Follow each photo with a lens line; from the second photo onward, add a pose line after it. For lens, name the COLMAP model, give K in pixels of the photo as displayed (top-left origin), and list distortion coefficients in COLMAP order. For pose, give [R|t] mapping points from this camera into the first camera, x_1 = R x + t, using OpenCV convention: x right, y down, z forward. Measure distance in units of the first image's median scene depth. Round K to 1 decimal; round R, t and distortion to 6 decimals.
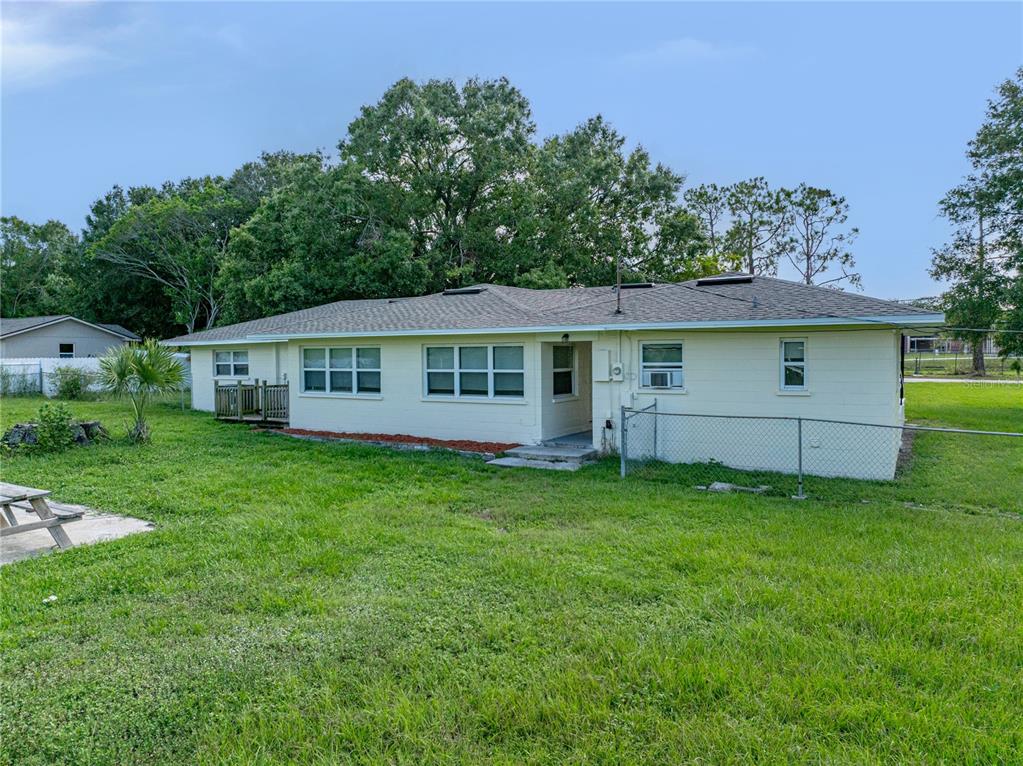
lens RADIAL K [[714.3, 0, 508.4], [0, 714.3, 377.3], [0, 0, 1]] dist [-0.036515, -0.001181]
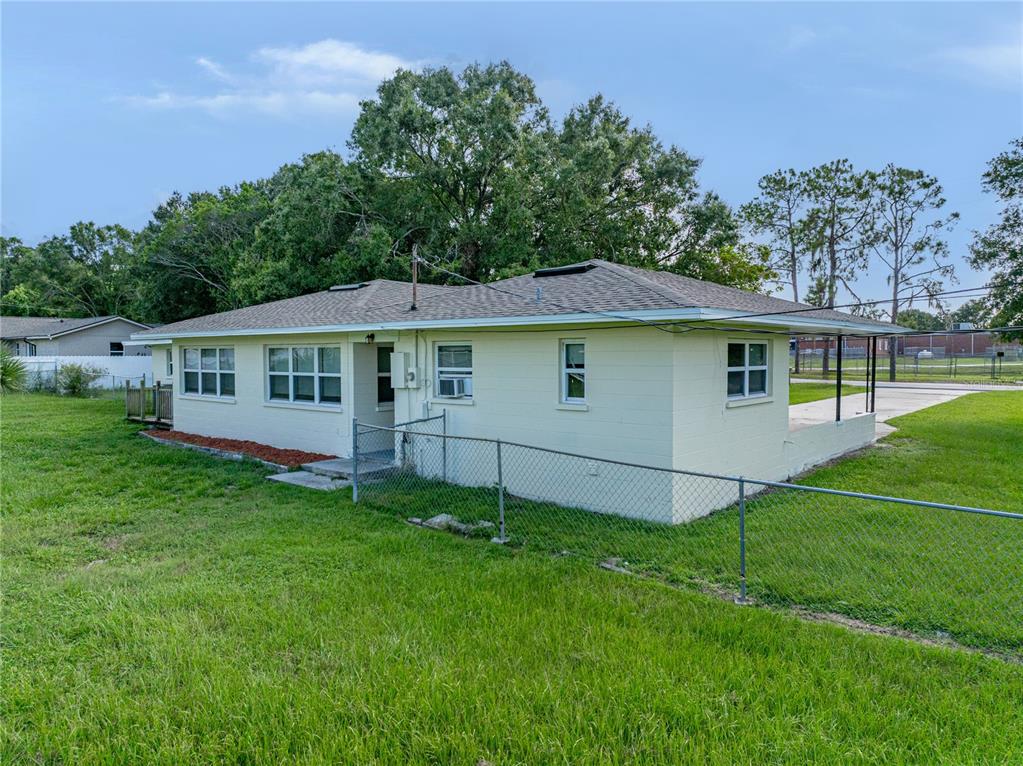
lens RADIAL K [[714.3, 0, 510.8], [0, 714.3, 383.0], [0, 0, 1]] dist [-0.036515, -0.001181]
pose [[0.984382, 0.012355, -0.175609, 0.298620], [-0.010741, 0.999891, 0.010139, -0.007802], [0.175715, -0.008095, 0.984408, 0.119460]]
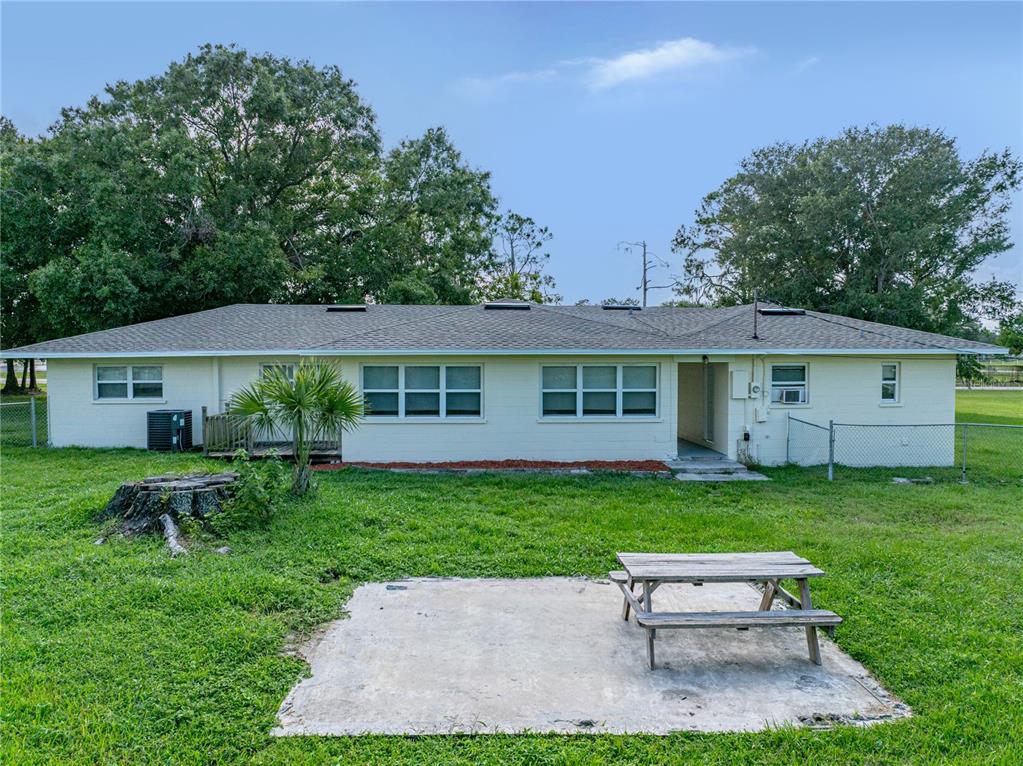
lens RADIAL K [[714.3, 0, 512.1], [0, 714.3, 380.7], [0, 0, 1]] dist [-0.036515, -0.001181]
pose [[0.836316, -0.009451, 0.548167, -0.559334], [0.012201, 0.999925, -0.001375, -0.018199], [-0.548112, 0.007838, 0.836368, 0.186157]]
